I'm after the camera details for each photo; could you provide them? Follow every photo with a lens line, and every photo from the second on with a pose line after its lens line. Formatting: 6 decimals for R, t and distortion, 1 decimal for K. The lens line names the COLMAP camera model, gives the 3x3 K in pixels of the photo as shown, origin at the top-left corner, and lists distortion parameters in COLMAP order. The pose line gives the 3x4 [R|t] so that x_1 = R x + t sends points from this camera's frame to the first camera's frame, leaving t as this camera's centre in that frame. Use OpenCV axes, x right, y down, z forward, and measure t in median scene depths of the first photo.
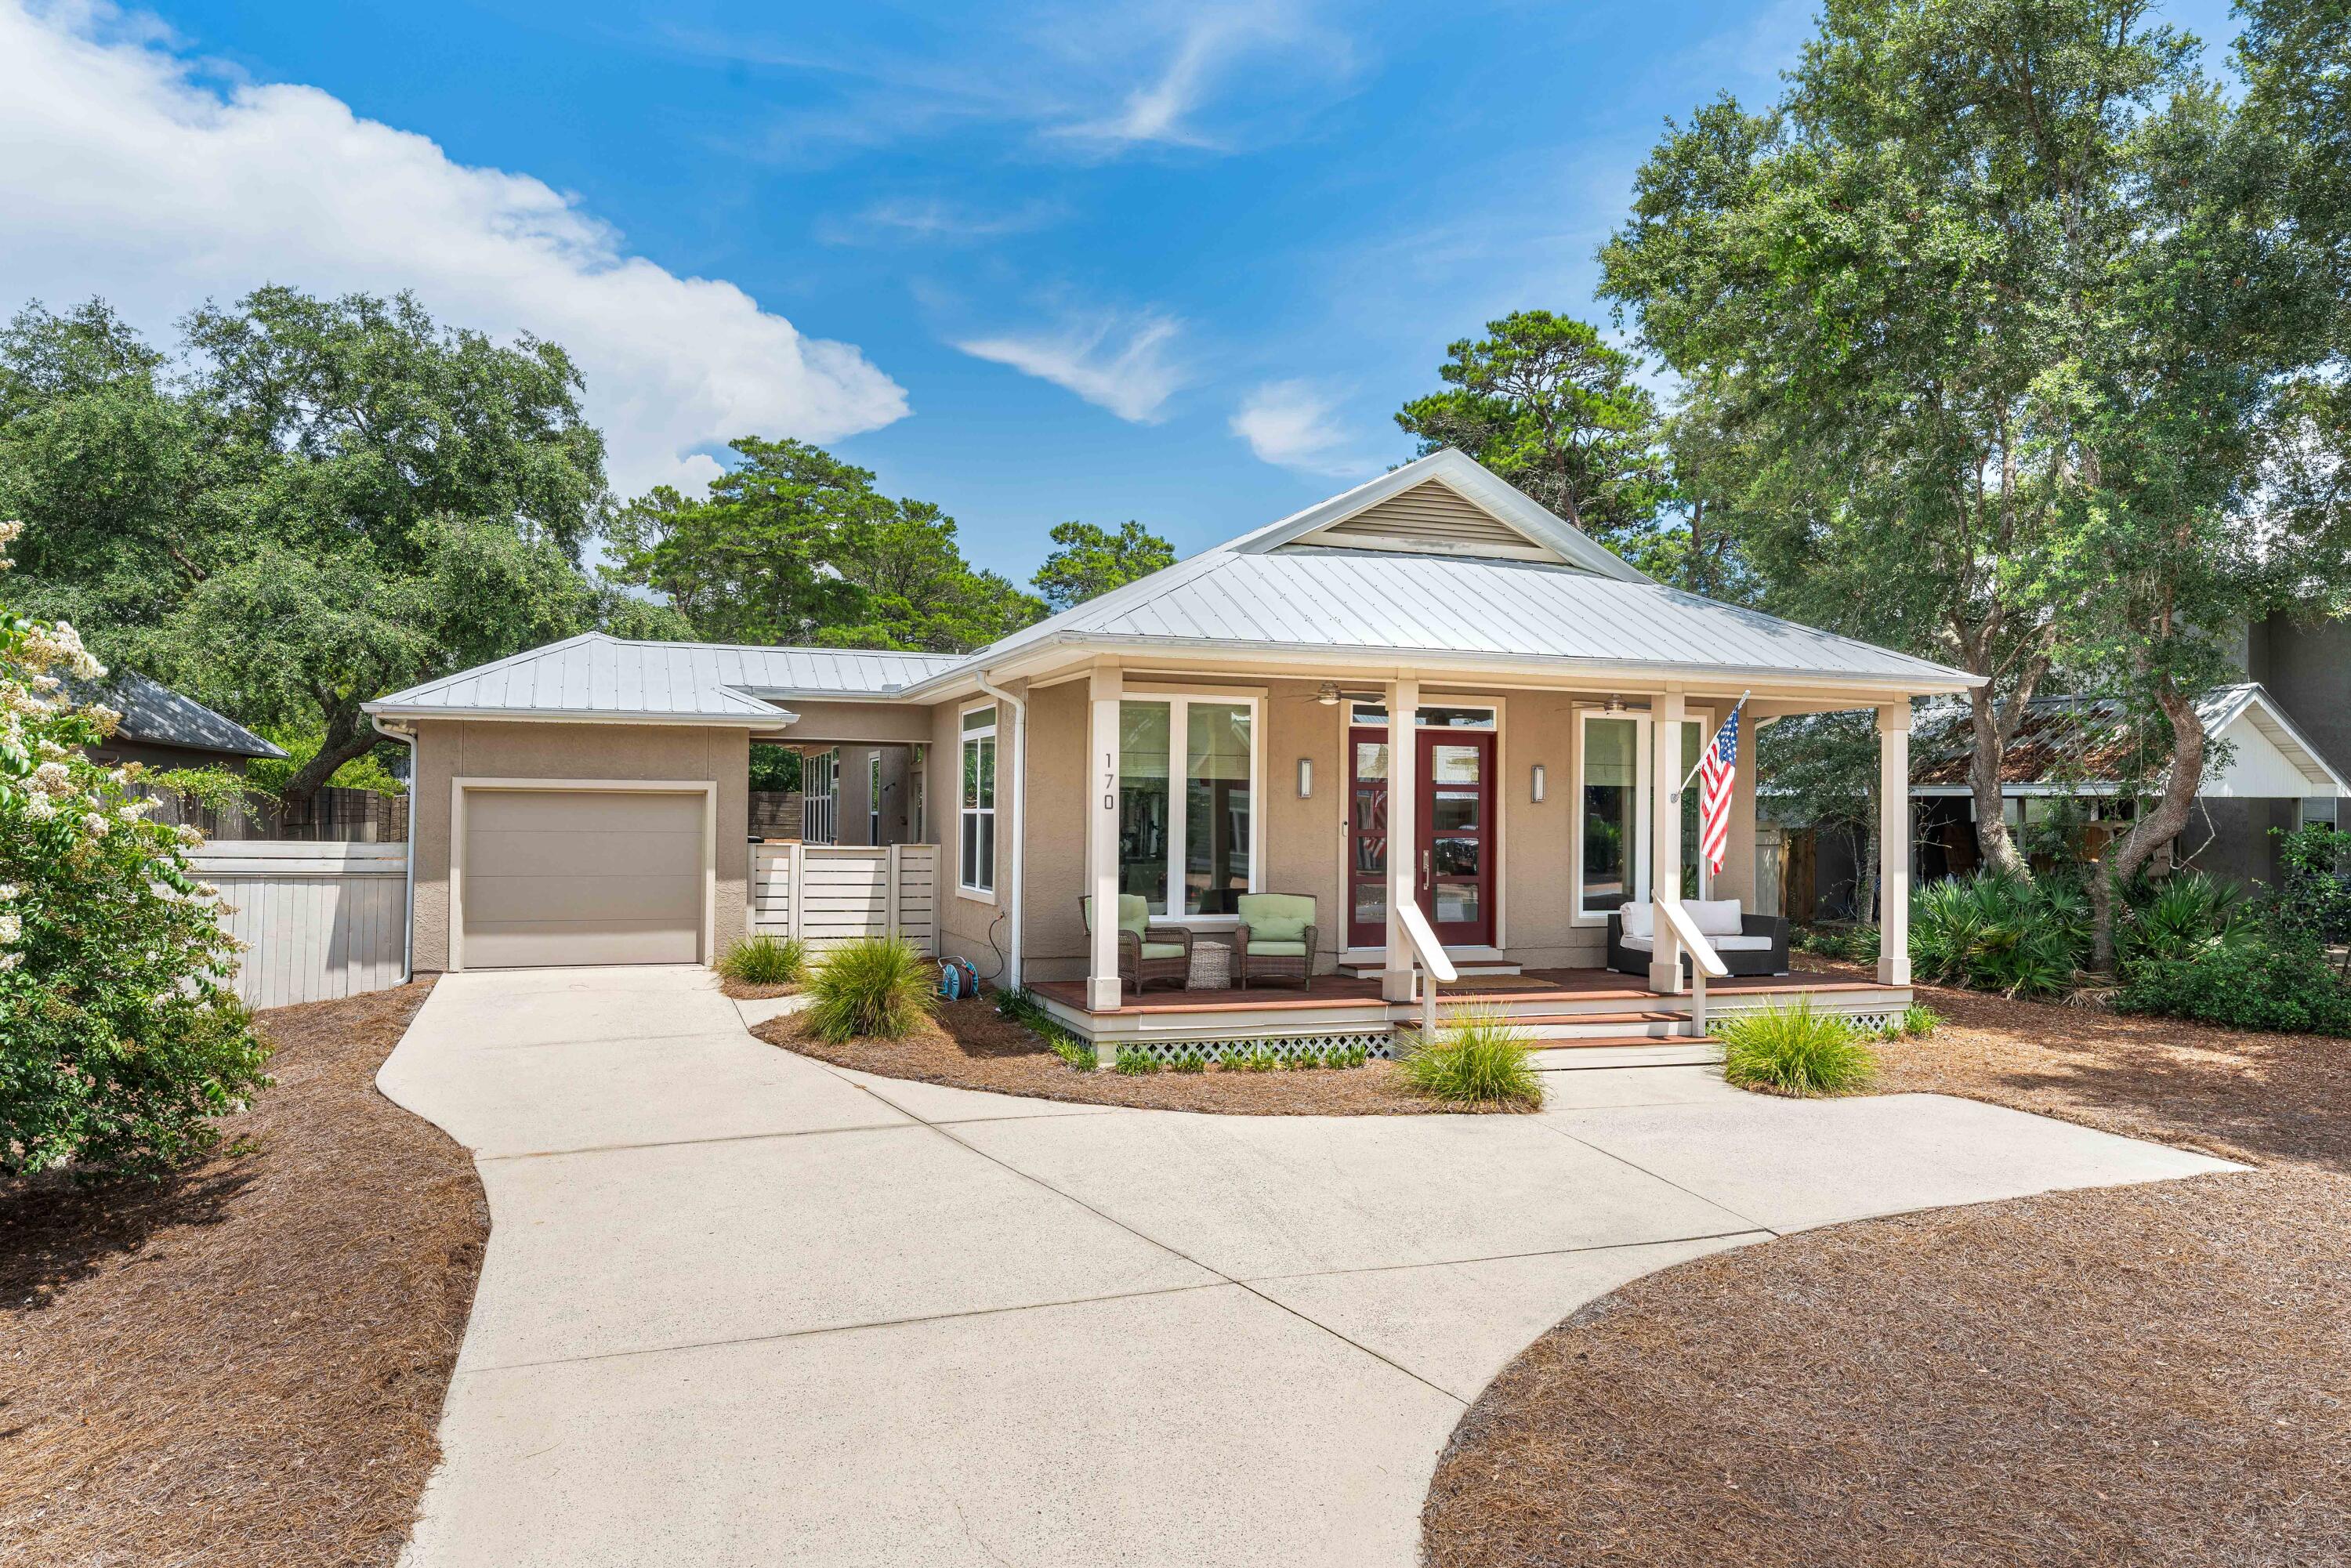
lens RADIAL K [[1509.3, 0, 1175.5], [0, 1509.3, 784.0], [0, 0, 1]] dist [0.001897, 0.000063]
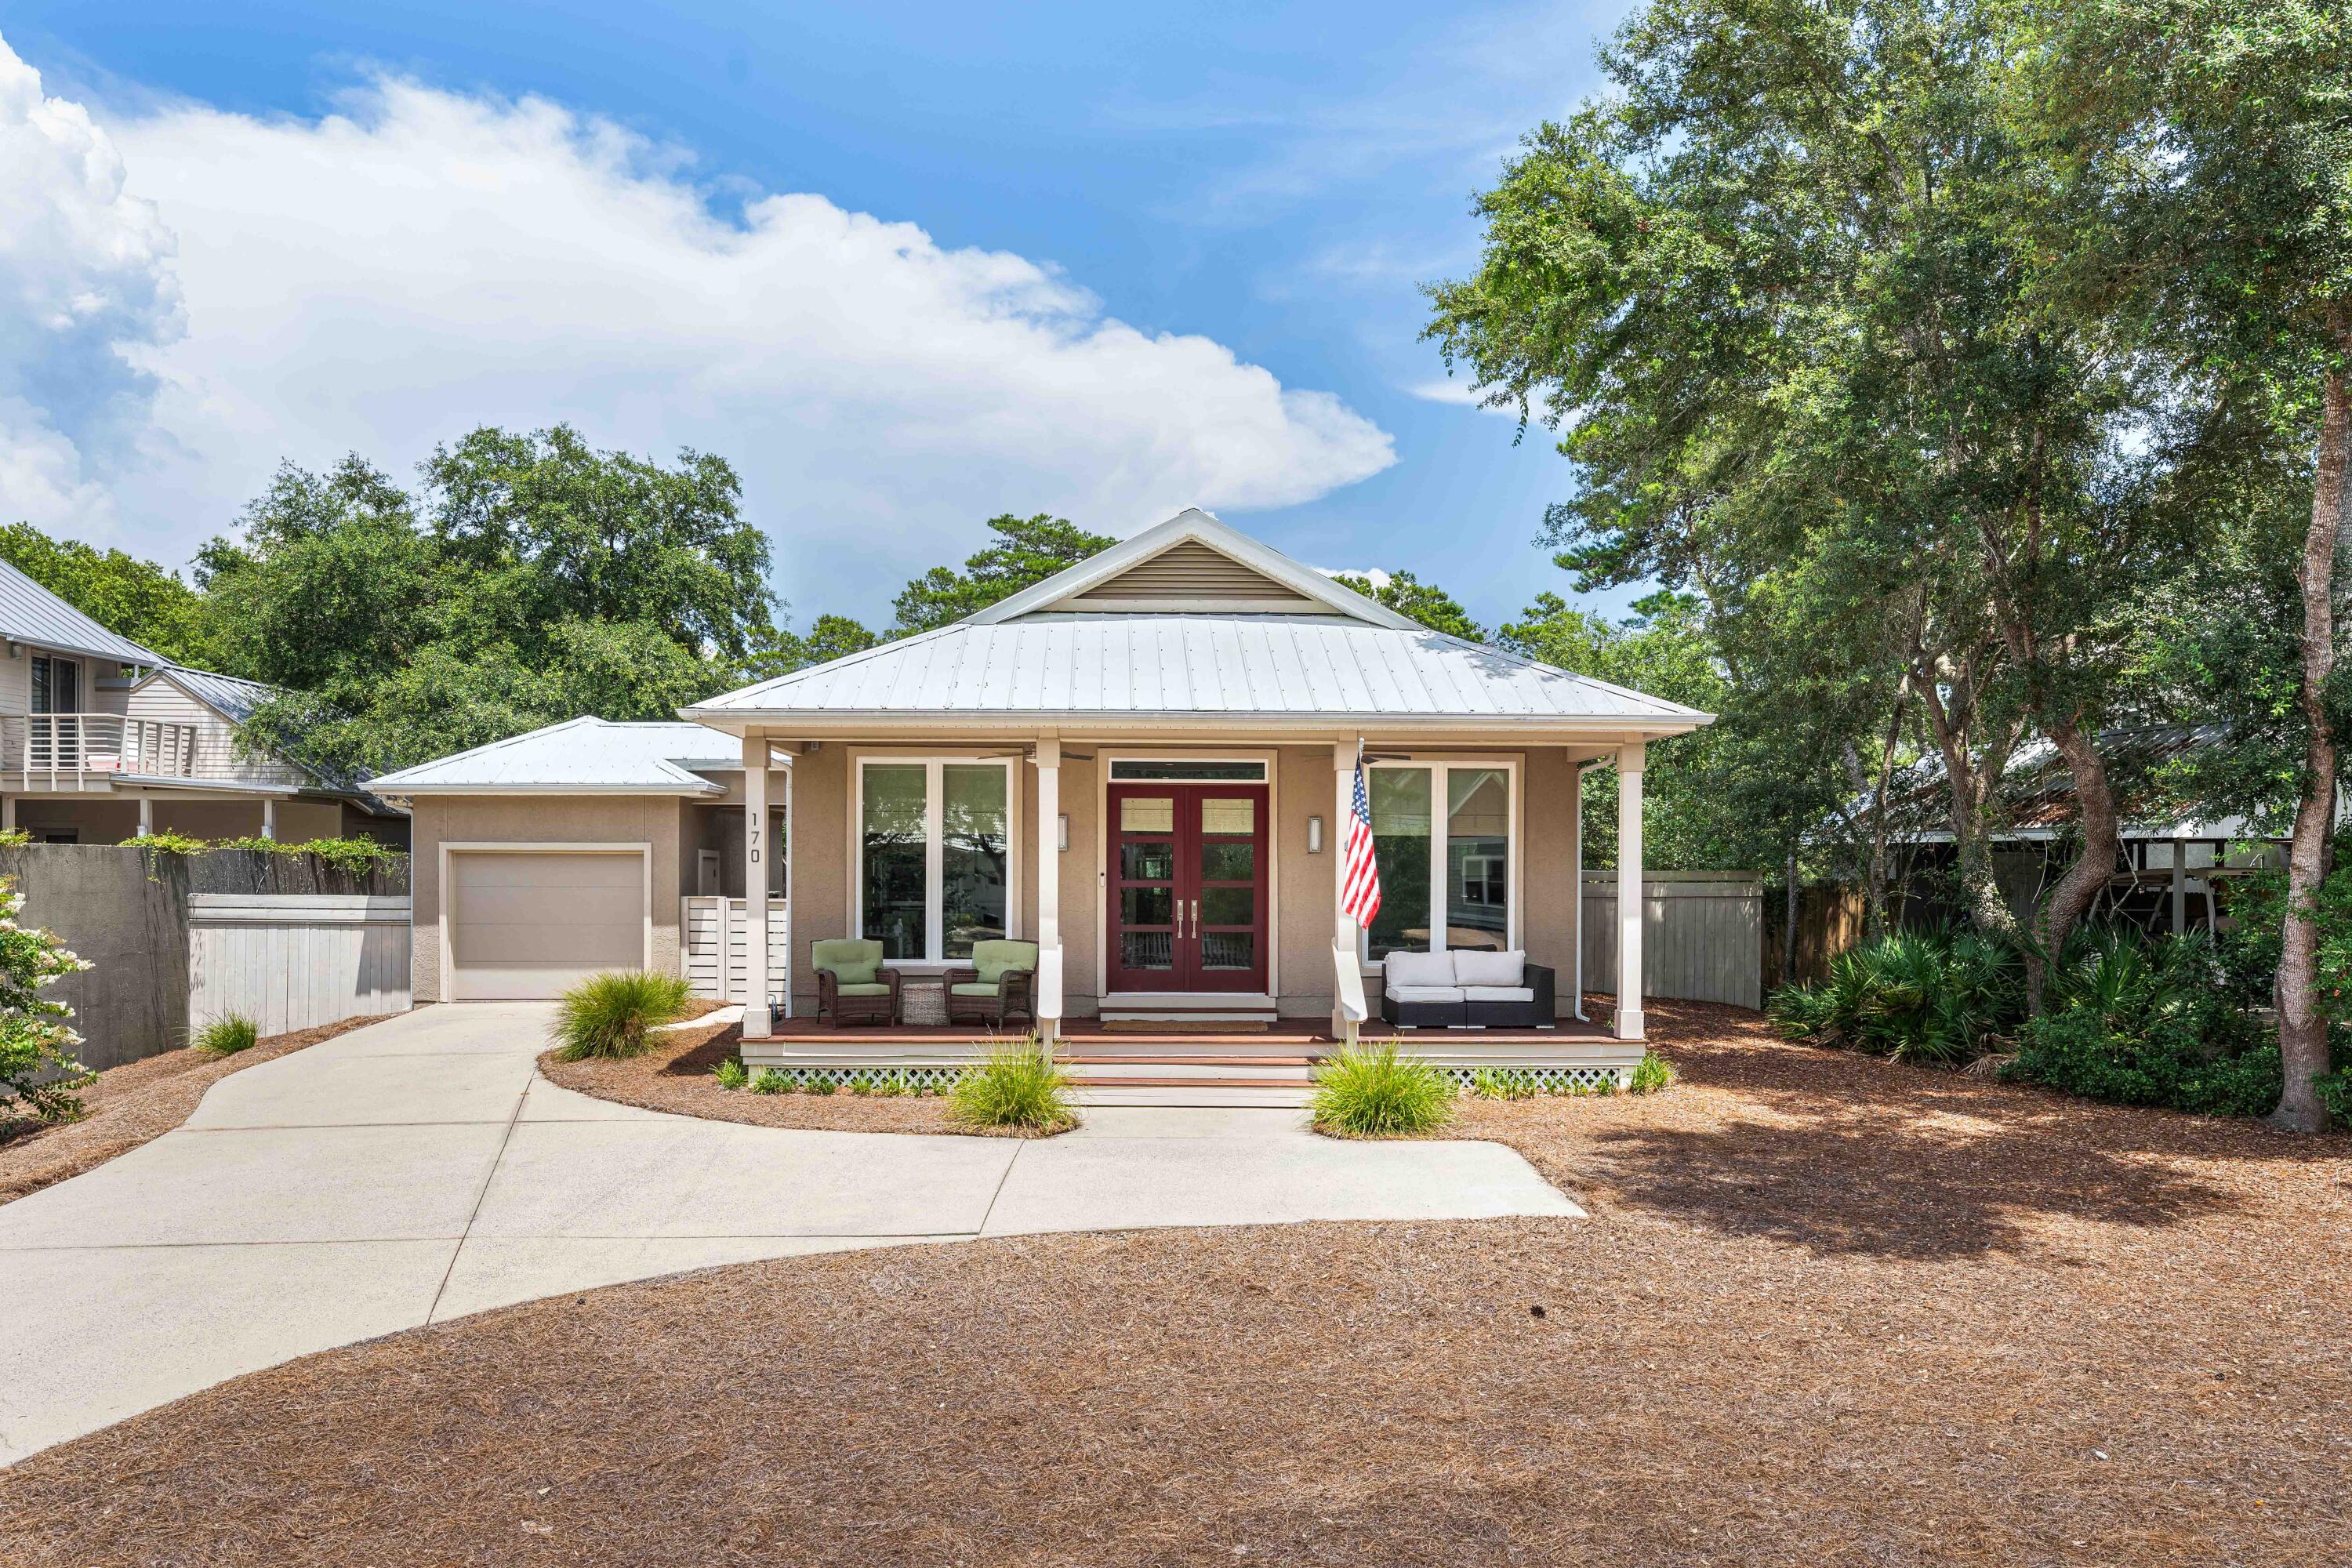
lens RADIAL K [[1570.1, 0, 1177.0], [0, 1570.1, 878.1], [0, 0, 1]] dist [0.007729, 0.001802]
pose [[0.953204, -0.006765, -0.302252, 0.500299], [0.014620, 0.999611, 0.023733, 0.003074], [0.301974, -0.027041, 0.952933, -0.033292]]
